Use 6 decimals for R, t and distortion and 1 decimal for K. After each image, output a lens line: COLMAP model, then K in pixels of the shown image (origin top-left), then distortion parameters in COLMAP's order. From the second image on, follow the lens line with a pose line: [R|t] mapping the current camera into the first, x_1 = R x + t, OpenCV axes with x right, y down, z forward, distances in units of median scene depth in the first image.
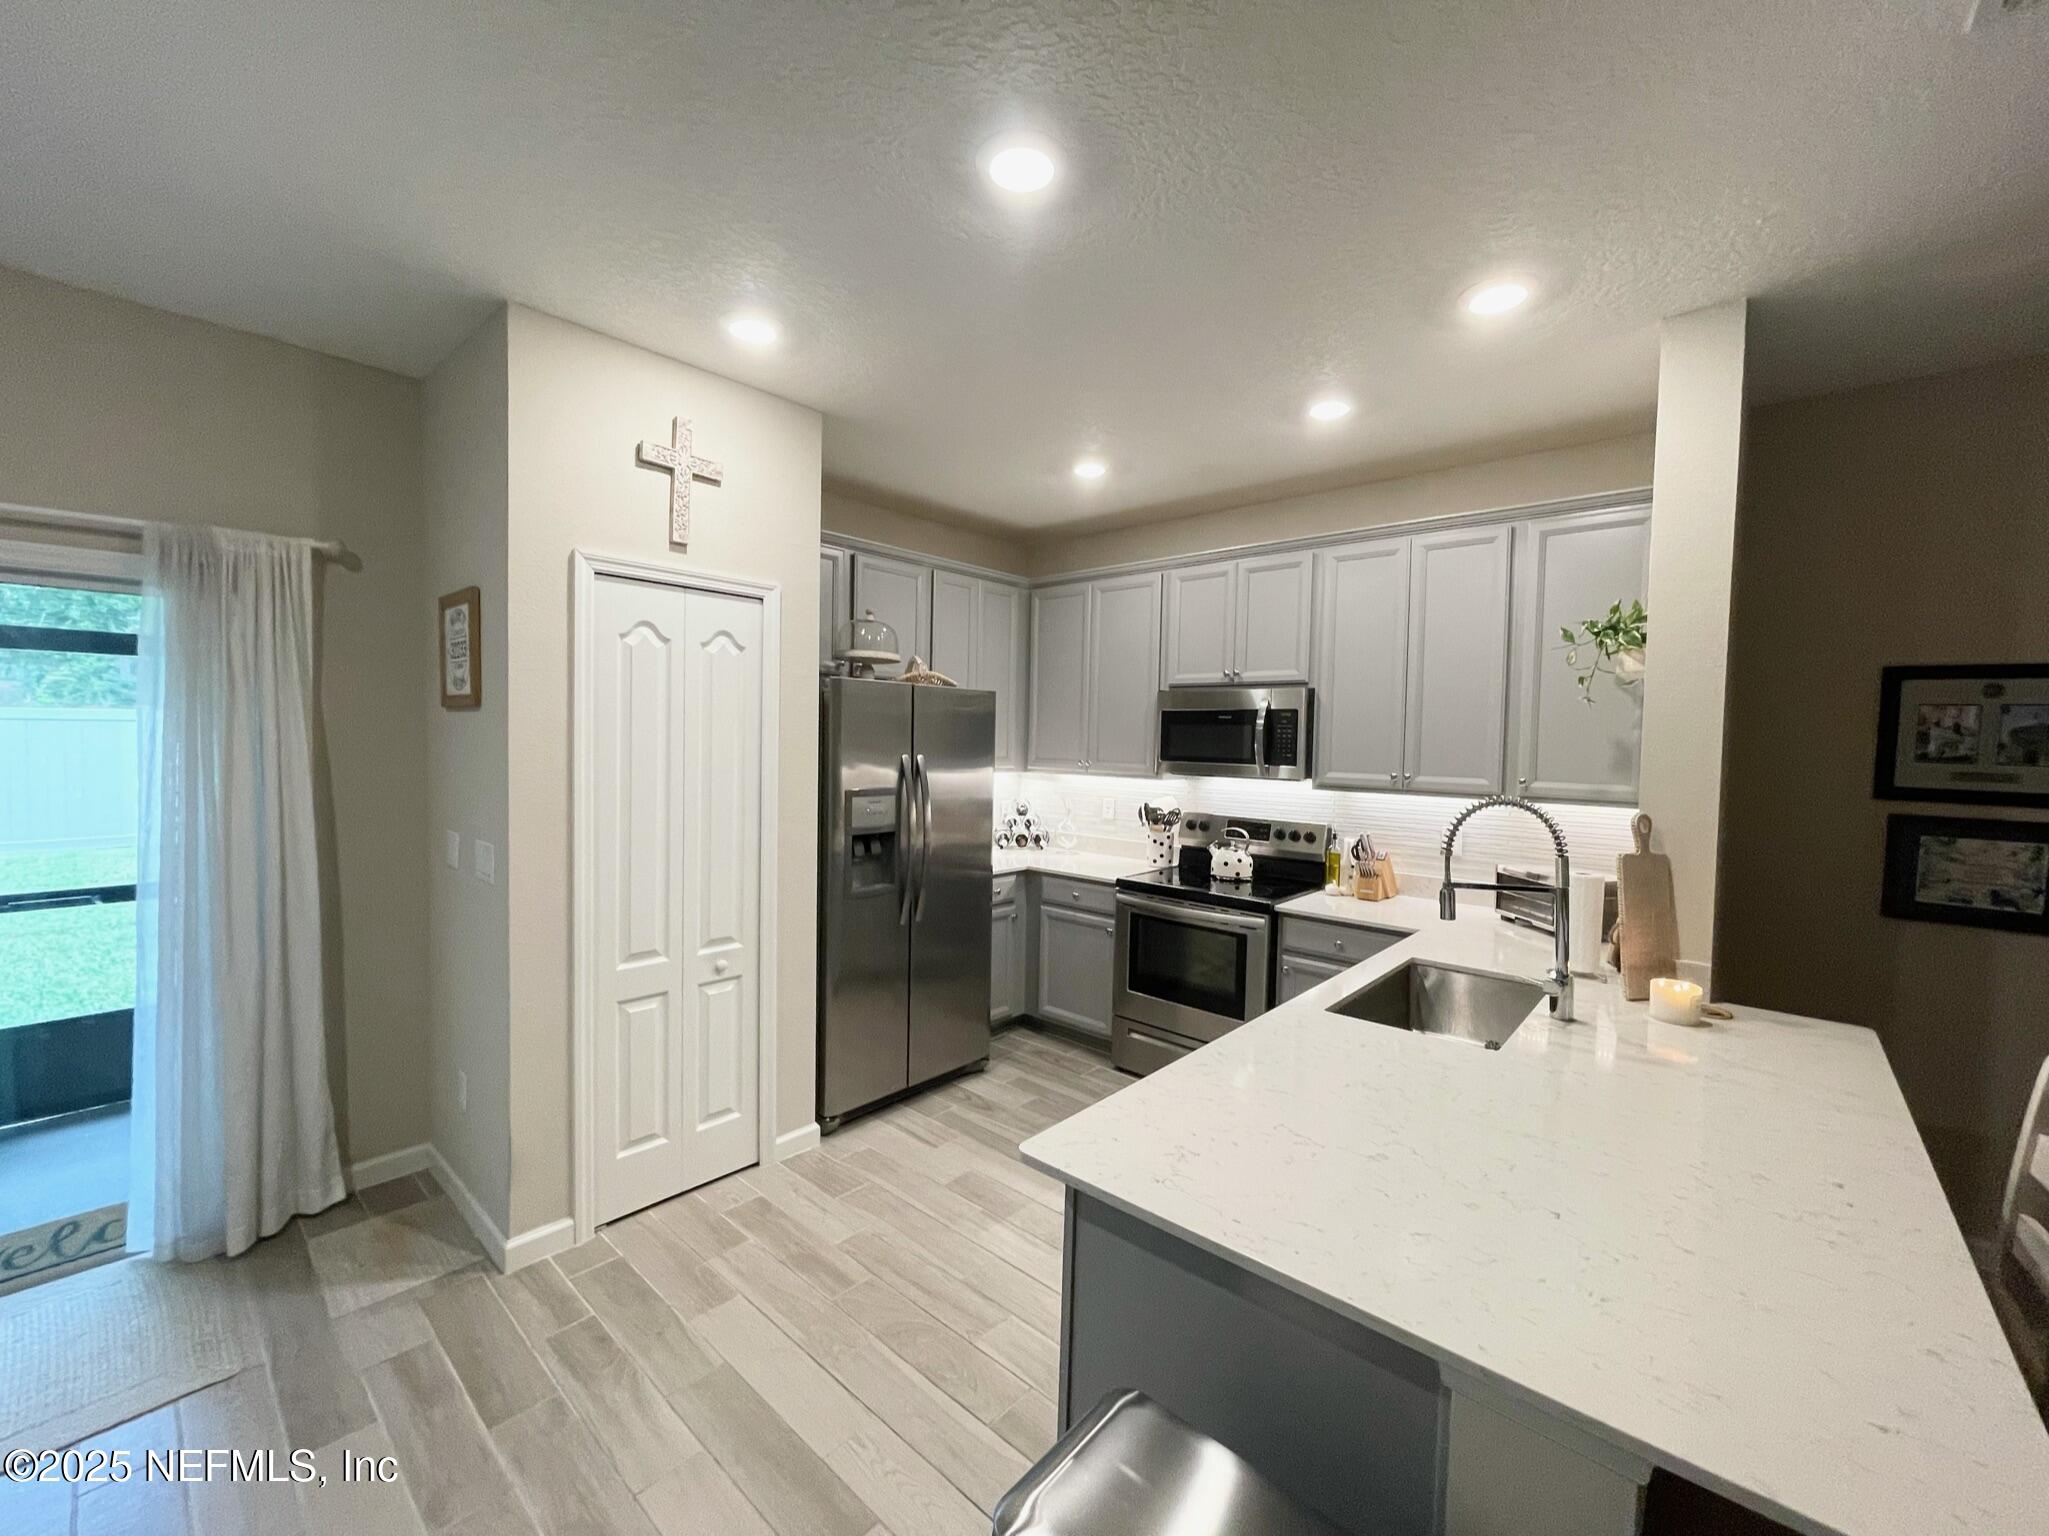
lens RADIAL K [[822.1, 0, 1009.7], [0, 822.1, 767.9], [0, 0, 1]] dist [-0.003453, -0.001242]
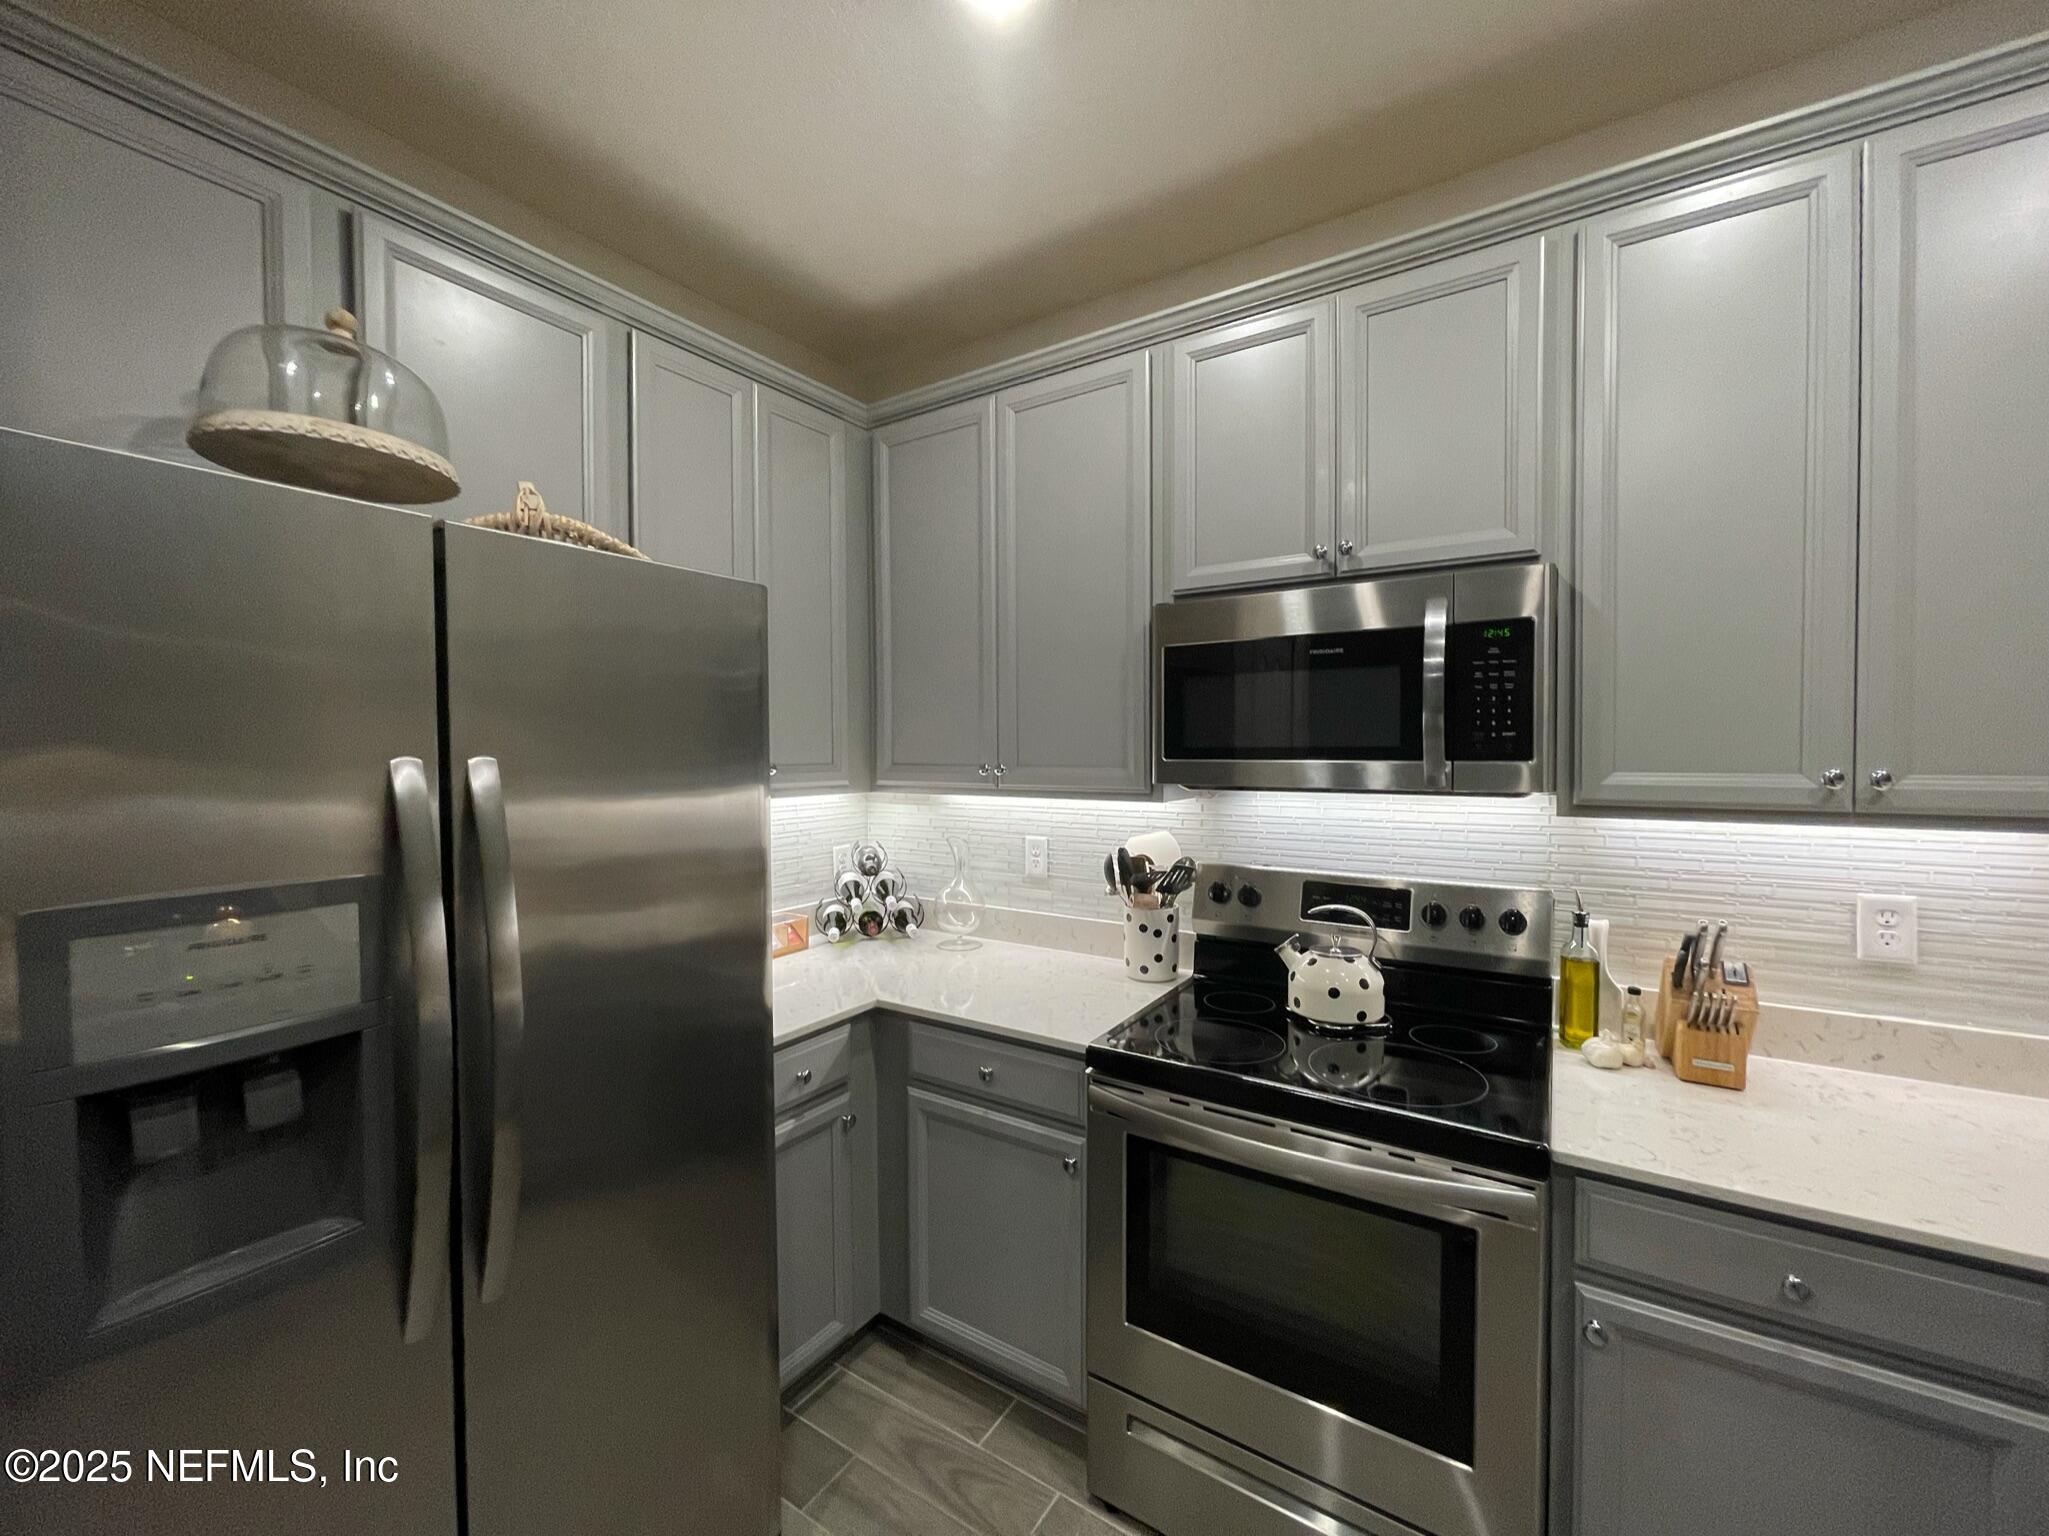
lens RADIAL K [[822.1, 0, 1016.7], [0, 822.1, 766.3], [0, 0, 1]] dist [-0.003453, -0.001242]
pose [[0.987407, -0.029836, 0.155364, 0.035651], [0.032015, 0.999421, -0.011542, -0.002548], [-0.154930, 0.016370, 0.987790, 0.601720]]
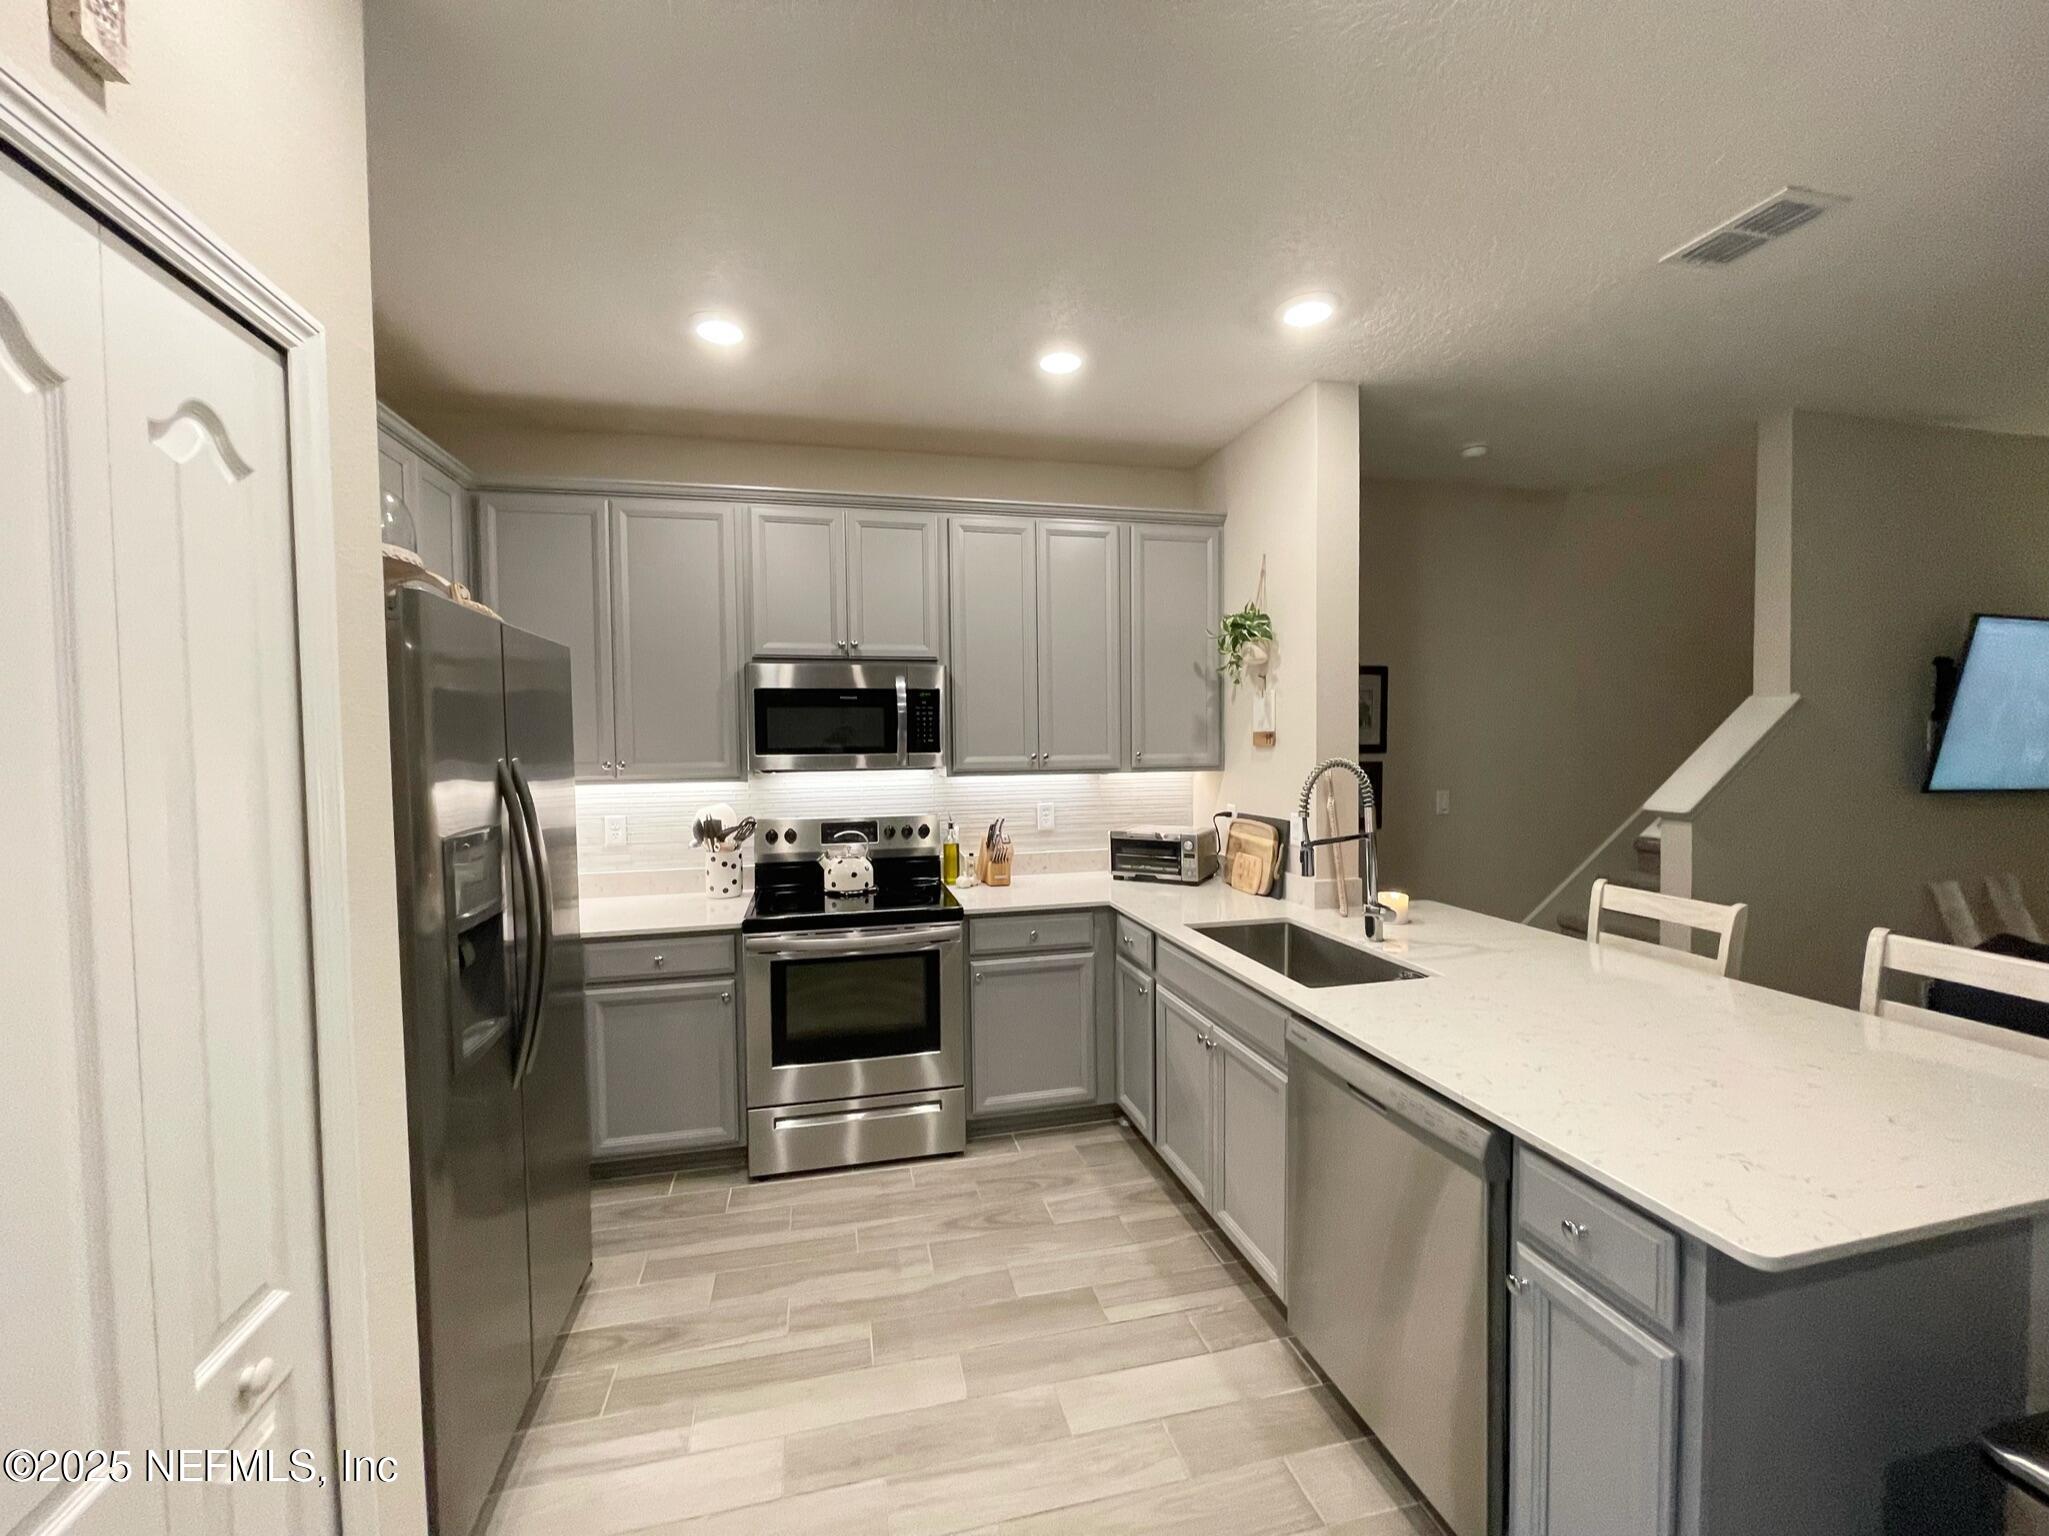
lens RADIAL K [[822.1, 0, 1010.7], [0, 822.1, 772.2], [0, 0, 1]] dist [-0.003453, -0.001242]
pose [[0.565419, -0.061976, 0.822472, -0.325393], [0.056245, 0.997749, 0.036518, -0.008348], [-0.822884, 0.025612, 0.567632, 0.398646]]
